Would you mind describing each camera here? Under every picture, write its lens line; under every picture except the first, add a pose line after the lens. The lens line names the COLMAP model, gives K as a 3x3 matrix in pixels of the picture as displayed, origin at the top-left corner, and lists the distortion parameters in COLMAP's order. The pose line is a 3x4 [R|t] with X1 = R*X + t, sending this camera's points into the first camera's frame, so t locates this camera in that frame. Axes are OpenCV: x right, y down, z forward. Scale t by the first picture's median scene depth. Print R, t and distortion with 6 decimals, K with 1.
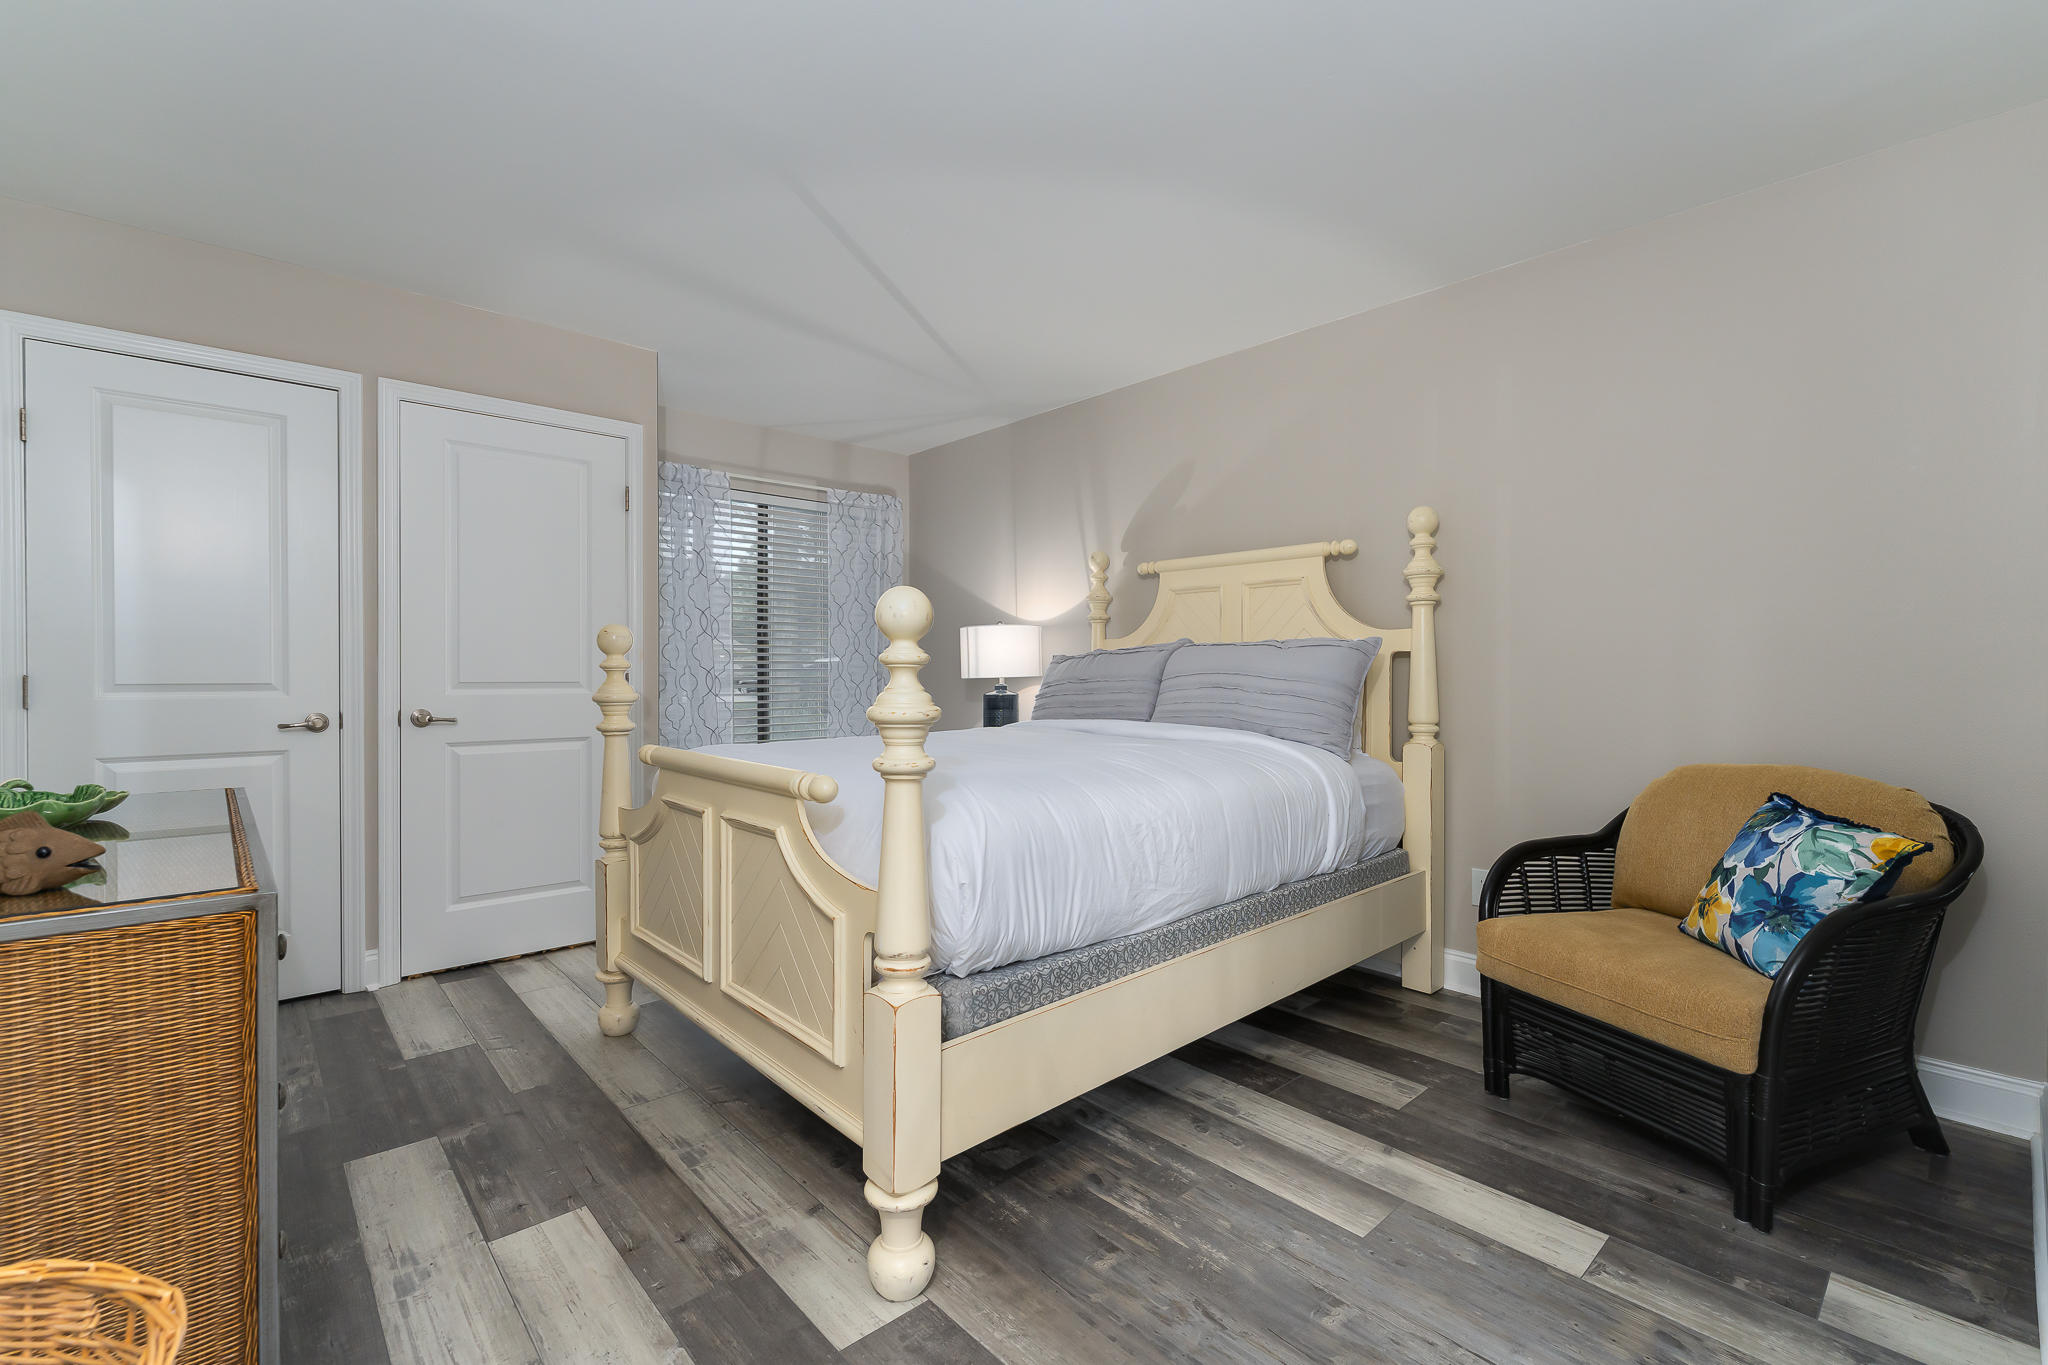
lens RADIAL K [[875.6, 0, 1016.7], [0, 875.6, 688.3], [0, 0, 1]] dist [-0.000748, -0.000538]
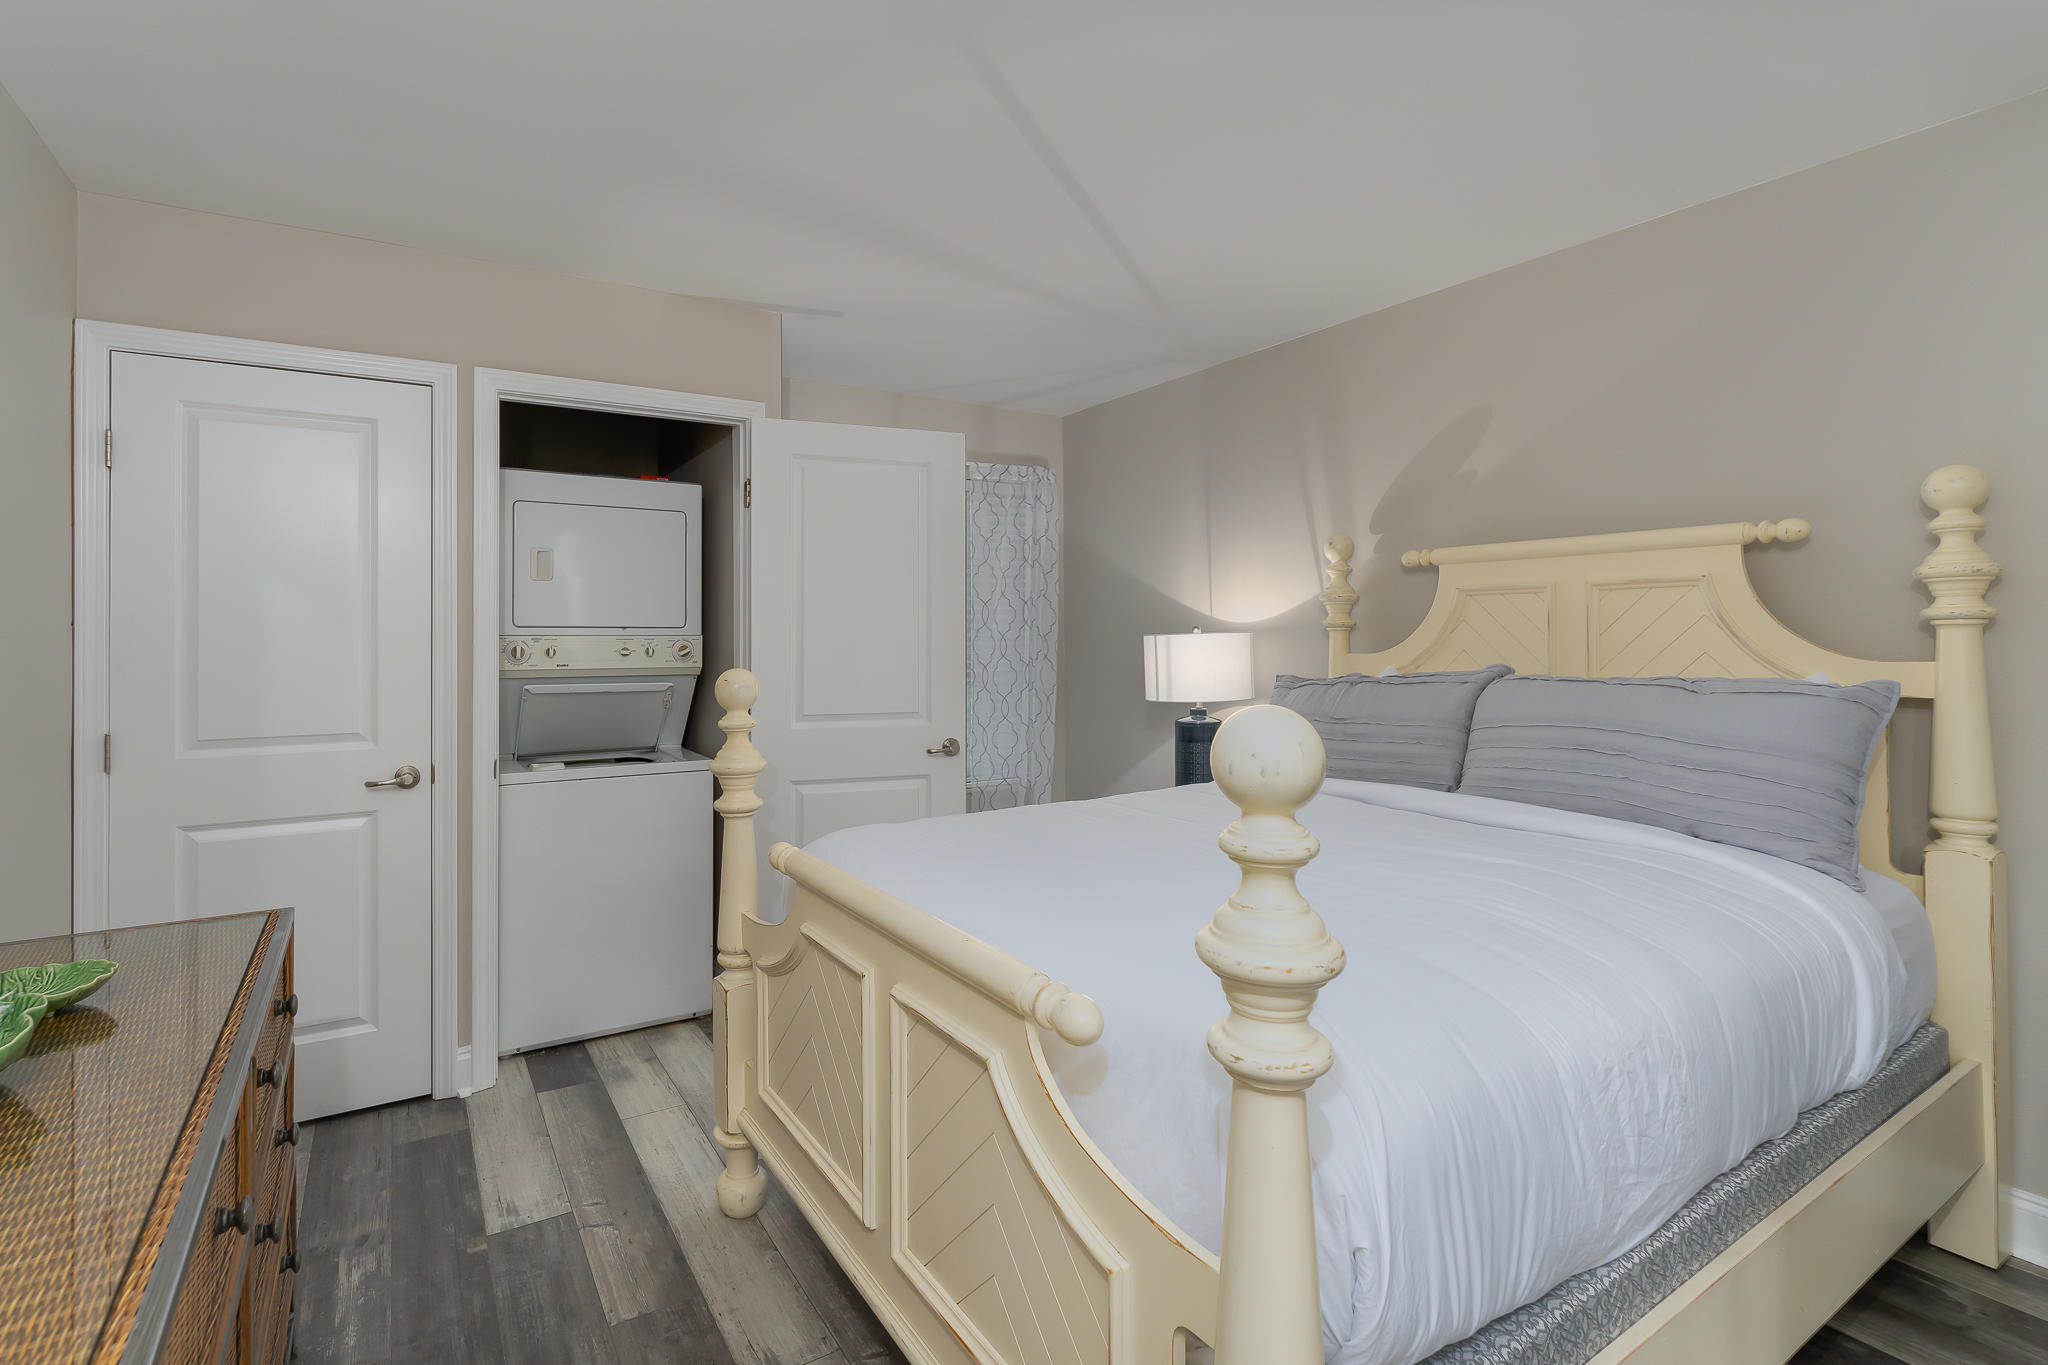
lens RADIAL K [[928.0, 0, 937.8], [0, 928.0, 638.1], [0, 0, 1]] dist [-0.003747, 0.000034]
pose [[0.979150, -0.005839, -0.203057, -0.108487], [0.002877, 0.999885, -0.014882, -0.077779], [0.203121, 0.013988, 0.979054, 0.214570]]
